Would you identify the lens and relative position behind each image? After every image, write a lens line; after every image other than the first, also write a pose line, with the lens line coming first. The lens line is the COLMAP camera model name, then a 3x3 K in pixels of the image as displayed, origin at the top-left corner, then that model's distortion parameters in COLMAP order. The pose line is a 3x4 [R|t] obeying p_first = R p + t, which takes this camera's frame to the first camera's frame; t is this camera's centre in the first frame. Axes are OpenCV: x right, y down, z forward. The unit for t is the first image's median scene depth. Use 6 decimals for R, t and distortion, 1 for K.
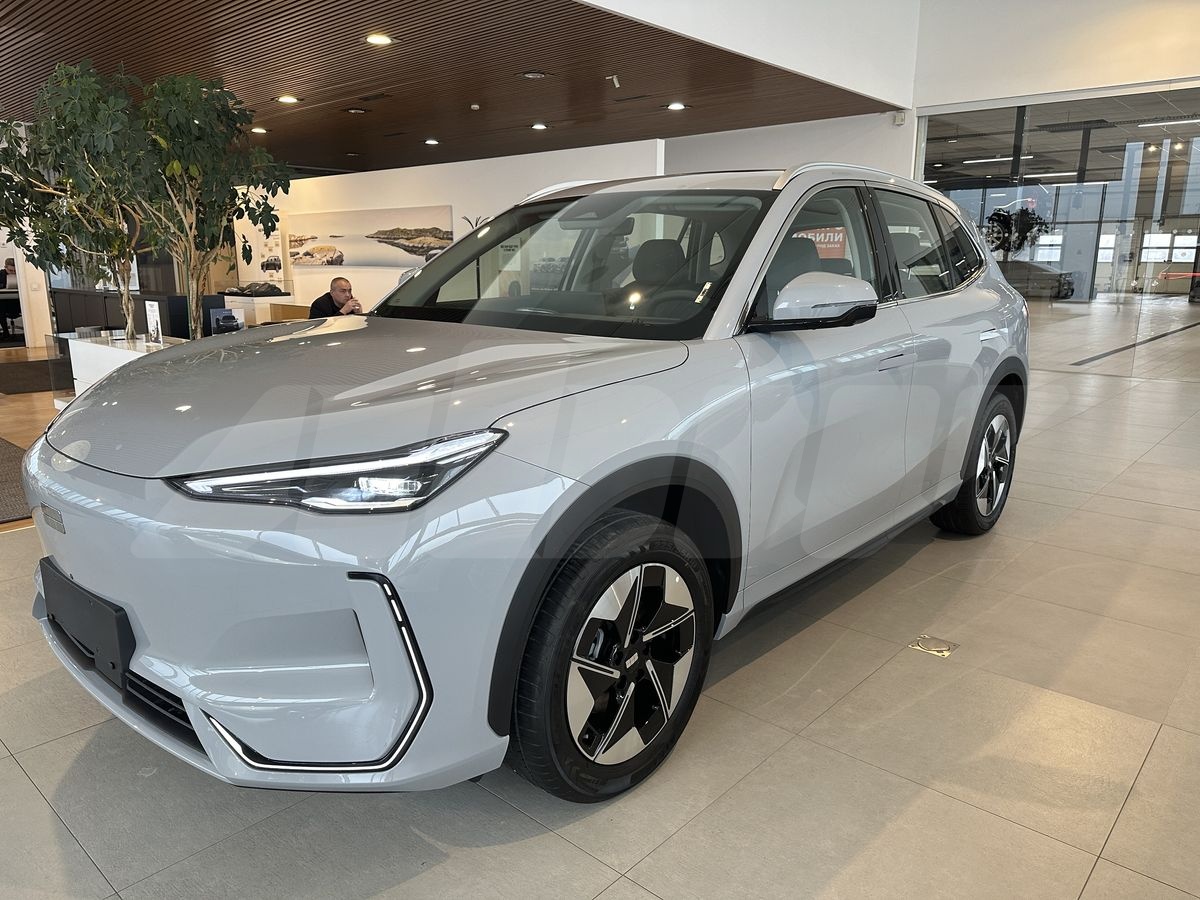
lens RADIAL K [[858.8, 0, 602.8], [0, 858.8, 451.1], [0, 0, 1]] dist [0.031205, -0.036662]
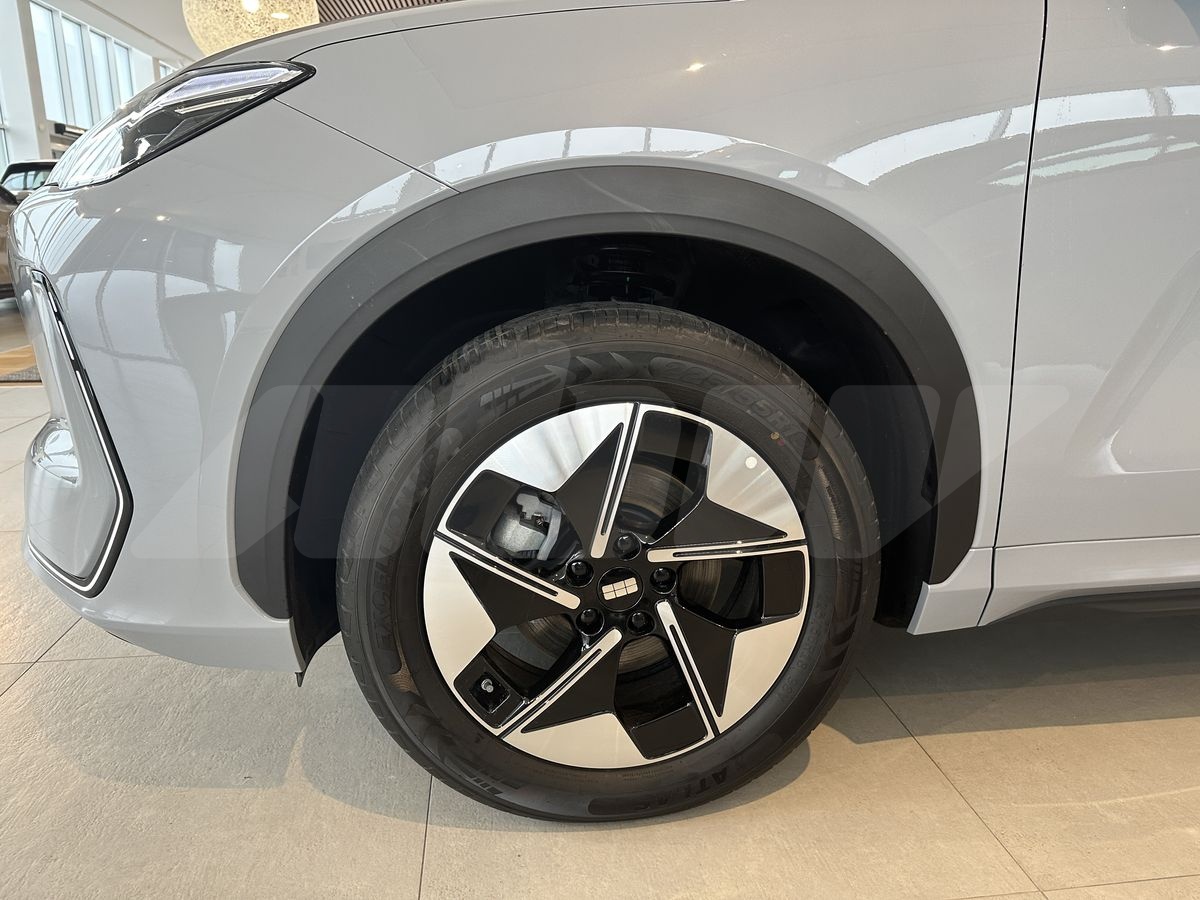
lens RADIAL K [[858.8, 0, 599.1], [0, 858.8, 447.4], [0, 0, 1]] dist [0.031205, -0.036662]
pose [[0.757496, 0.169372, -0.630486, 0.342385], [-0.148785, 0.985133, 0.085886, 0.116438], [0.635659, 0.028749, 0.771434, 0.591399]]
